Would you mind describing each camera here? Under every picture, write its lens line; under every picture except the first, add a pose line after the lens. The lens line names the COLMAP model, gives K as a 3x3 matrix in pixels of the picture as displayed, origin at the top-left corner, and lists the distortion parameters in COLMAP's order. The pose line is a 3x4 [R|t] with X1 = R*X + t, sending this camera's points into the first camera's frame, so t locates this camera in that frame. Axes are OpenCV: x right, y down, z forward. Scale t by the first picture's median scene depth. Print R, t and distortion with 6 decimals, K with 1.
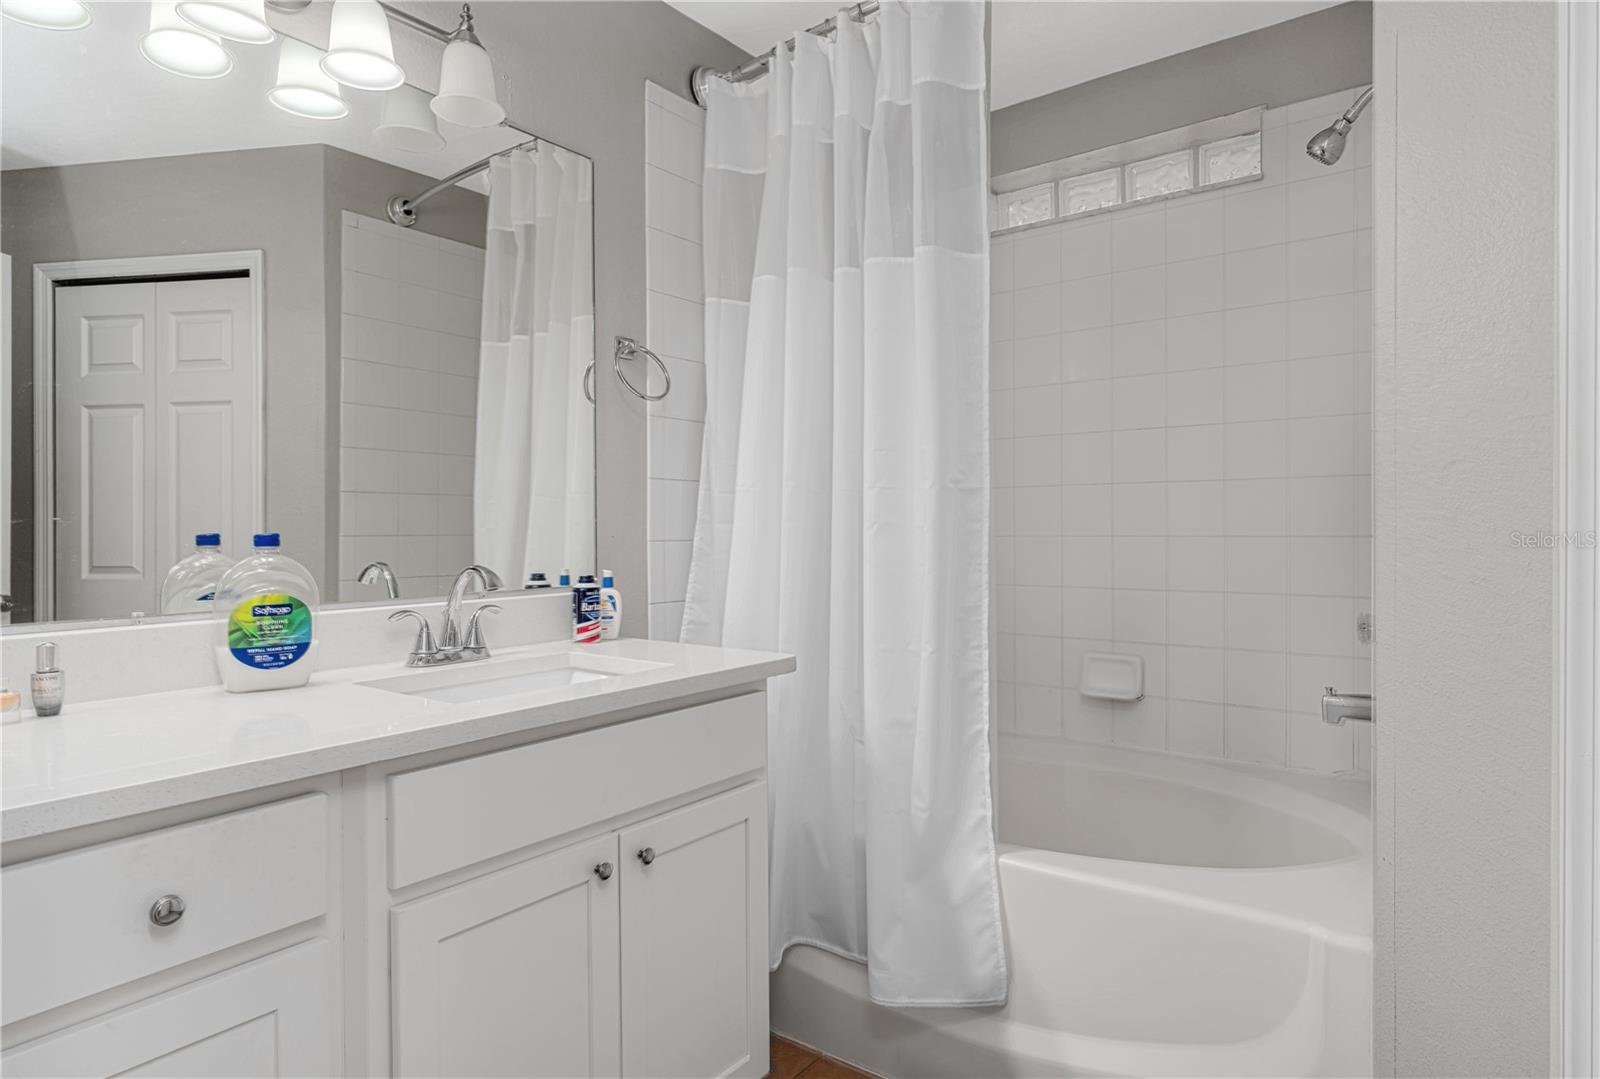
lens RADIAL K [[922.9, 0, 803.2], [0, 922.9, 535.9], [0, 0, 1]] dist [0.002292, 0.000194]
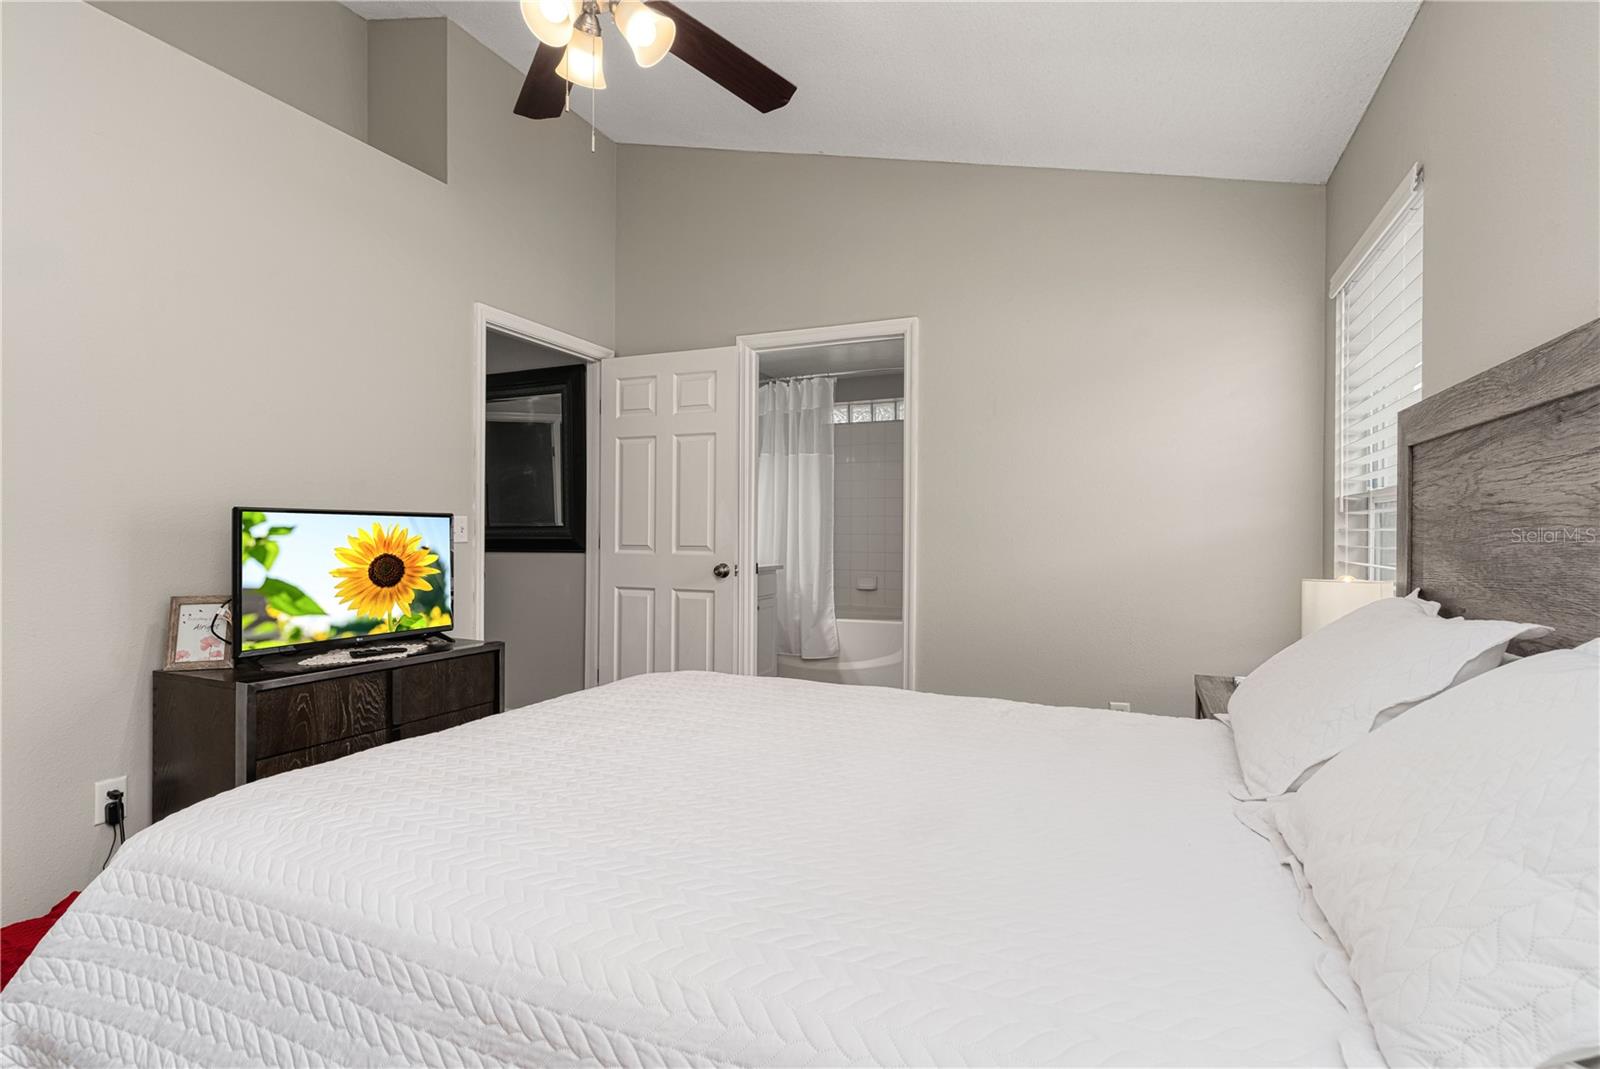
lens RADIAL K [[777.4, 0, 798.7], [0, 777.4, 536.7], [0, 0, 1]] dist [0.004919, 0.000245]
pose [[0.974690, 0.007276, 0.223443, -0.620365], [-0.005742, 0.999955, -0.007516, 0.040220], [-0.223488, 0.006042, 0.974688, -1.967051]]
